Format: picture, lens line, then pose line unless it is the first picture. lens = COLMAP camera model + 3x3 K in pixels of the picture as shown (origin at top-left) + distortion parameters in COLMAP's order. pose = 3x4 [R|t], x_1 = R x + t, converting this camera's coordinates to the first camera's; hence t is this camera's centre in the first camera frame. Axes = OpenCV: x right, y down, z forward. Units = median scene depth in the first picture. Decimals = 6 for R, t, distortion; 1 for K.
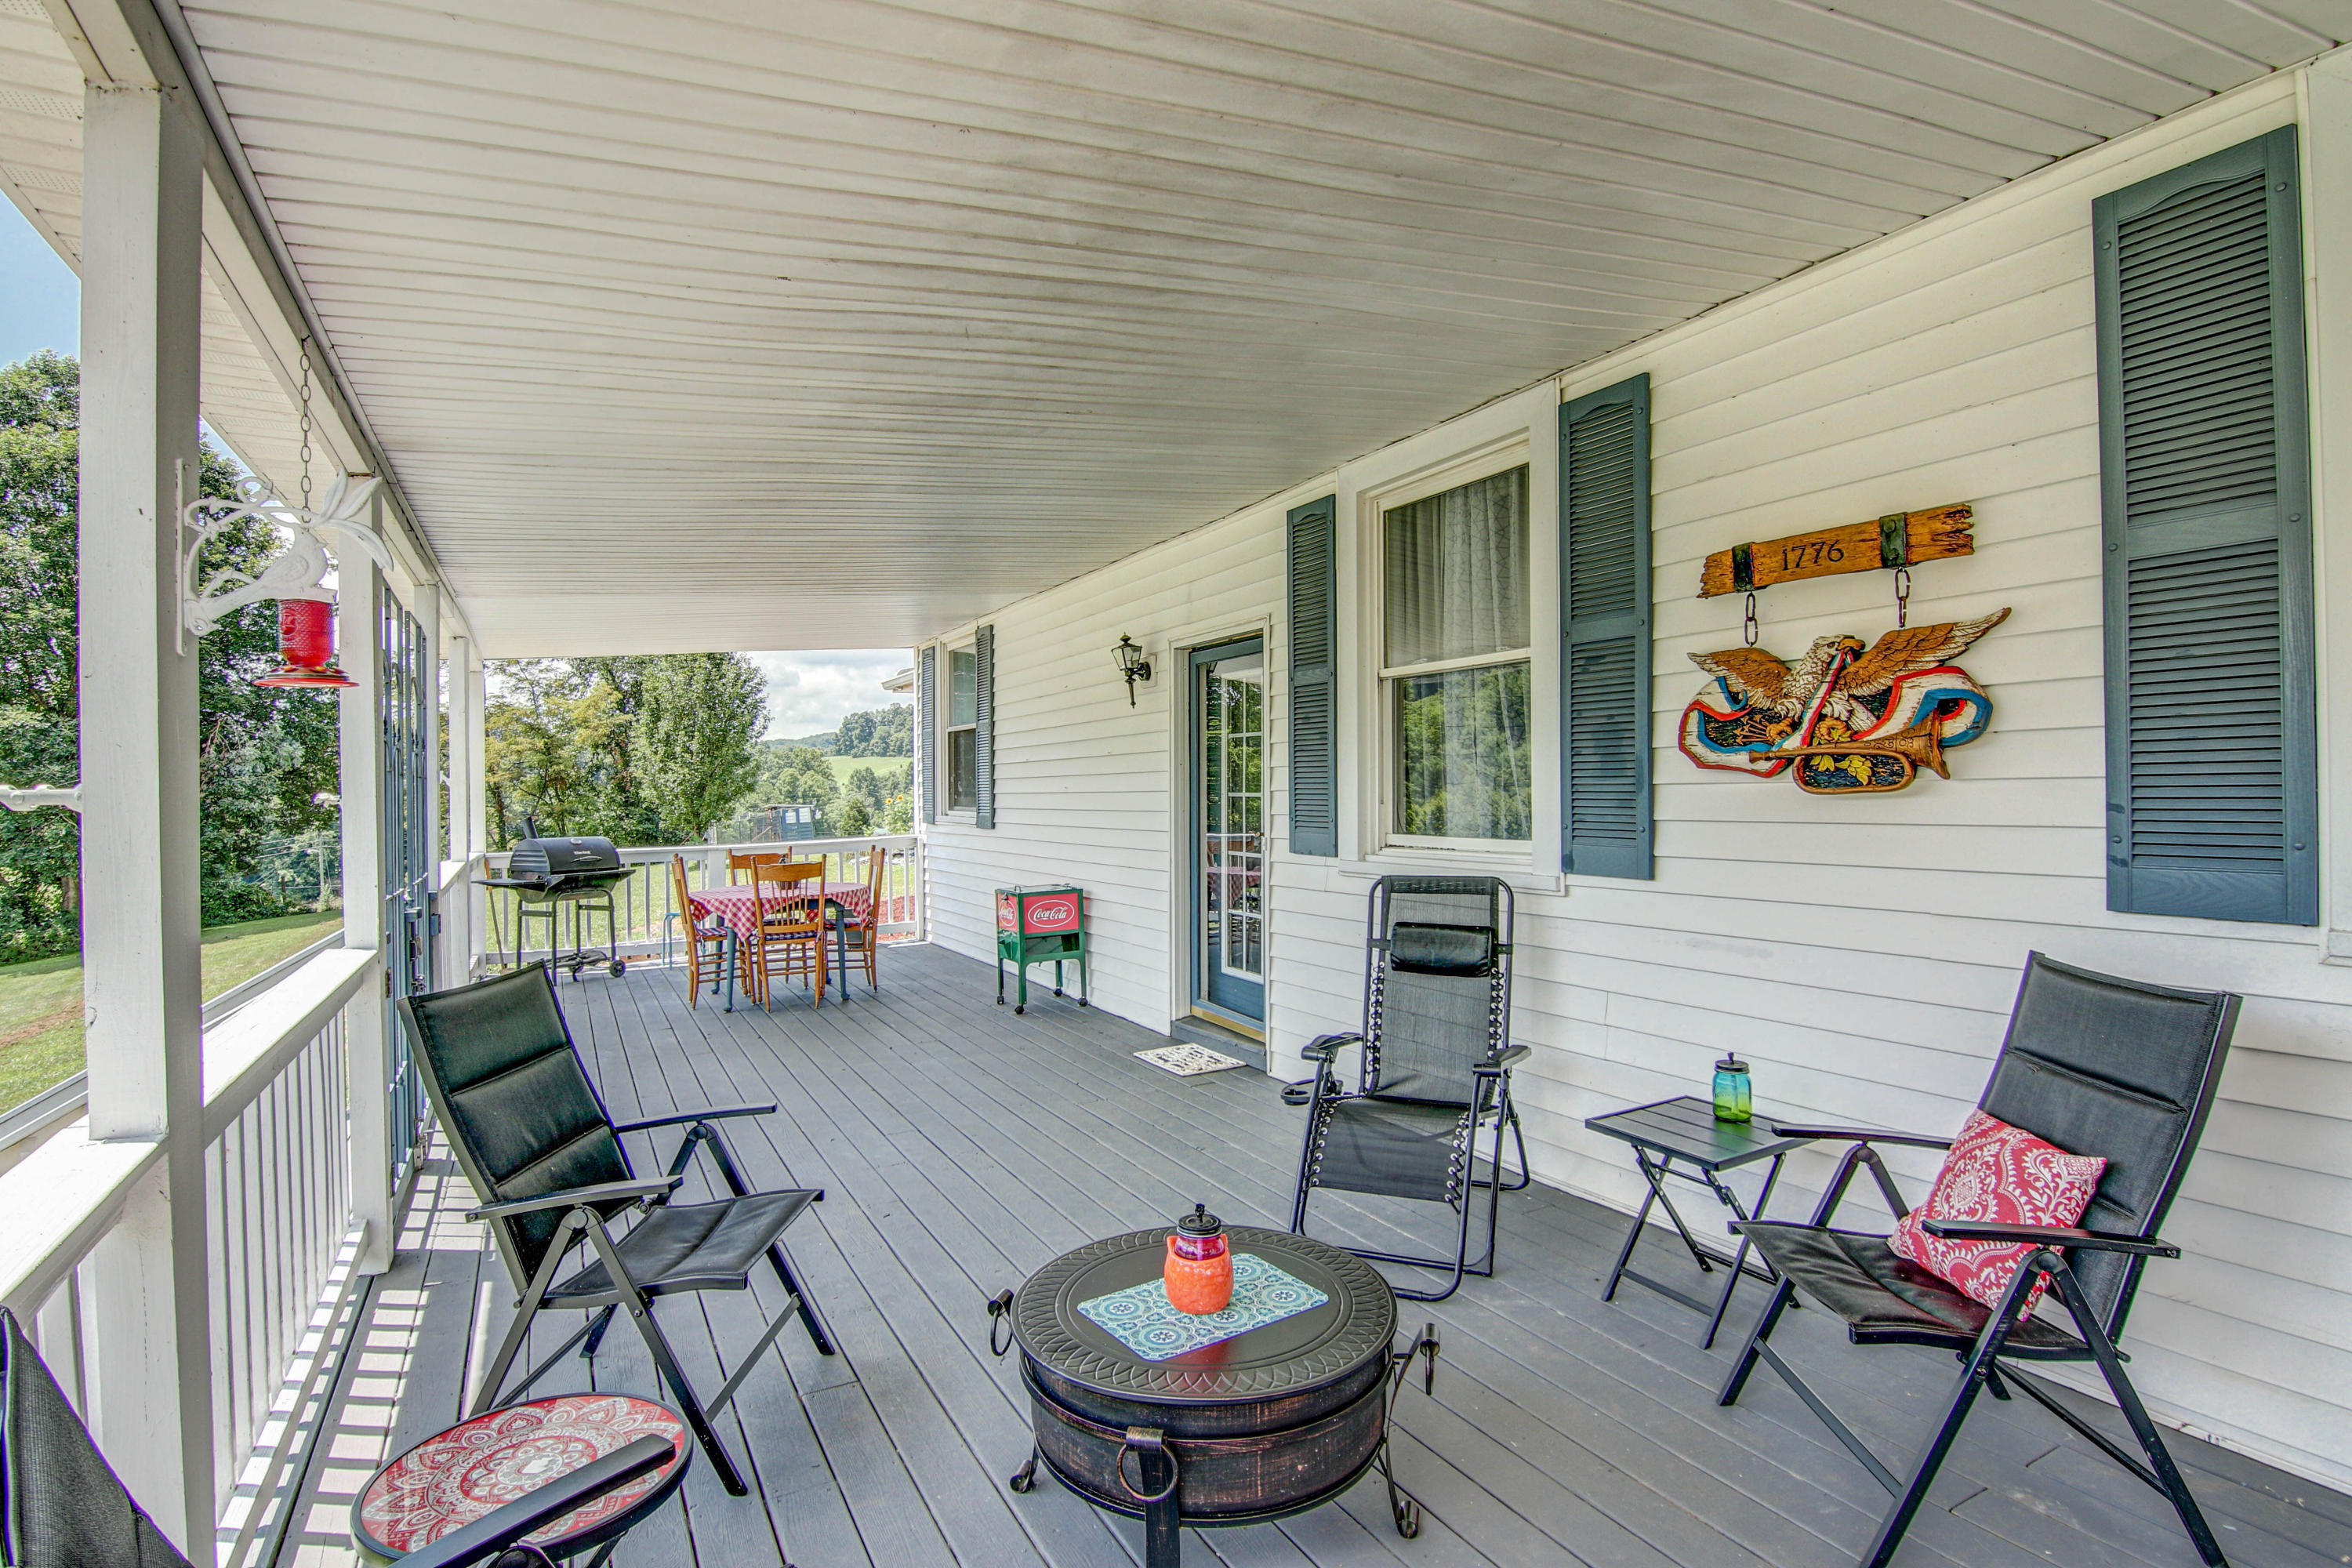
lens RADIAL K [[1193.6, 0, 1190.3], [0, 1193.6, 789.5], [0, 0, 1]] dist [-0.012374, -0.004074]
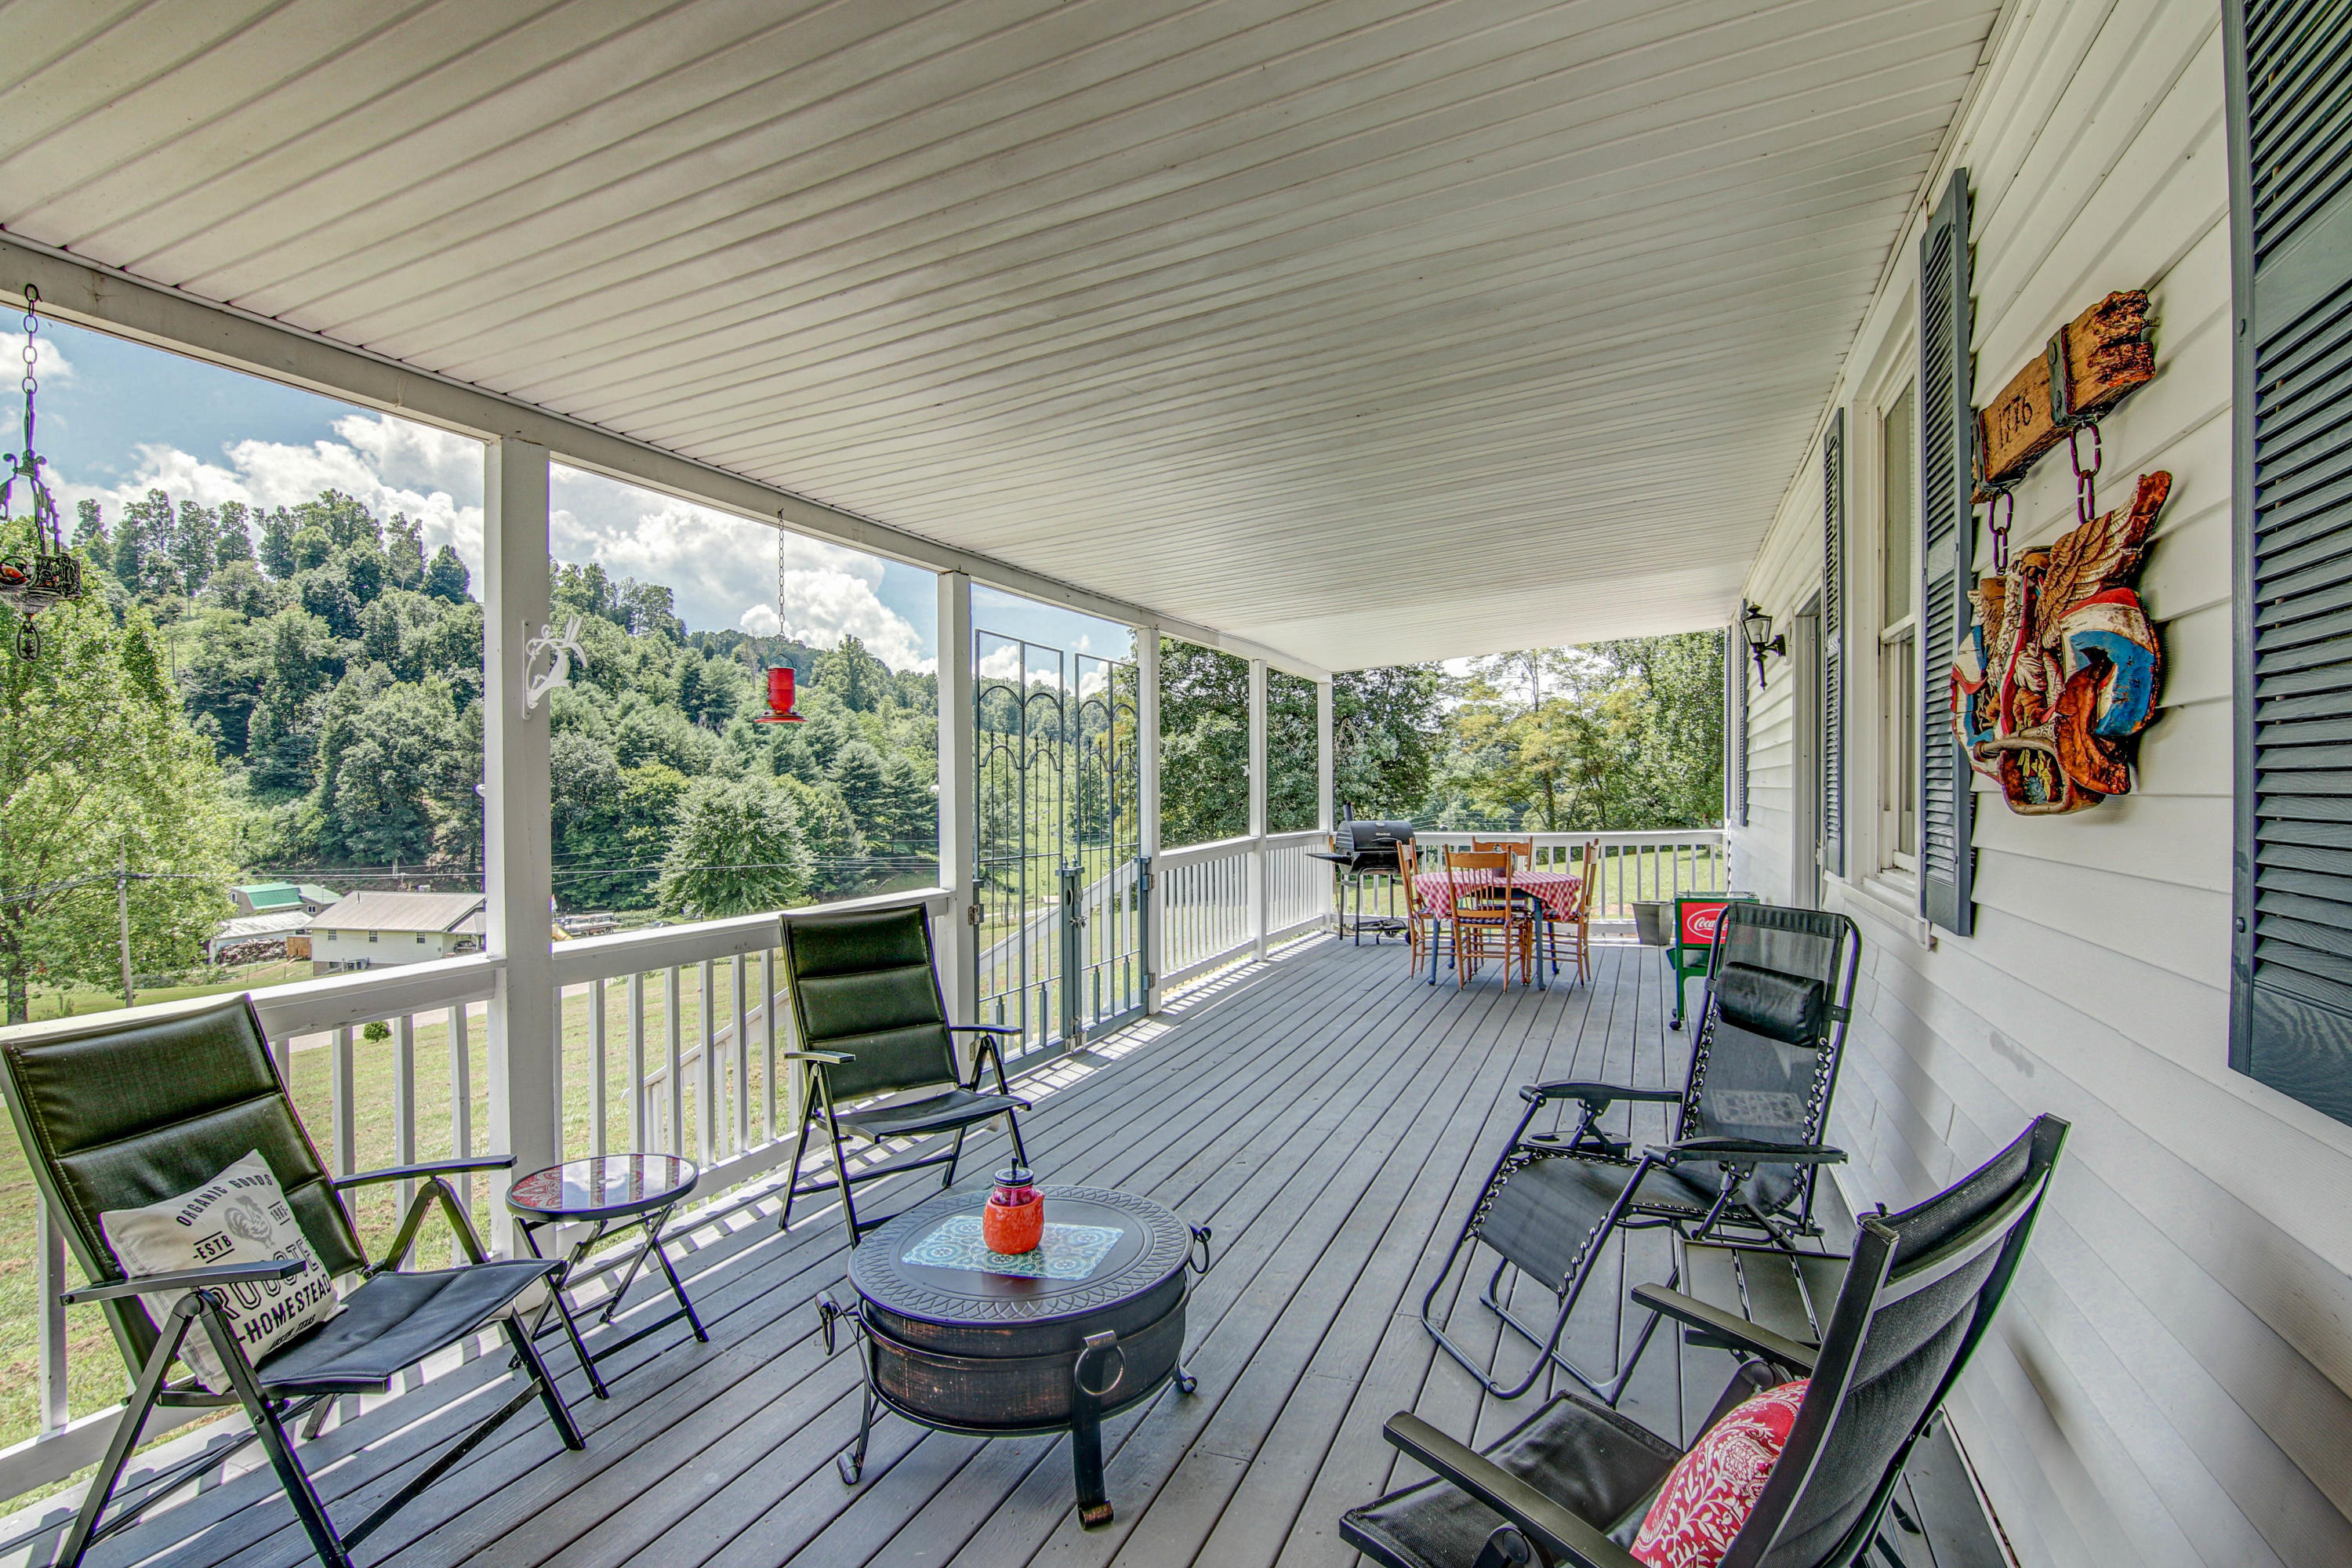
lens RADIAL K [[1193.6, 0, 1185.8], [0, 1193.6, 785.4], [0, 0, 1]] dist [-0.012374, -0.004074]
pose [[0.642811, 0.010729, -0.765950, 0.561065], [-0.004709, 0.999938, 0.010055, -0.011173], [0.766011, -0.002856, 0.642822, 0.227599]]
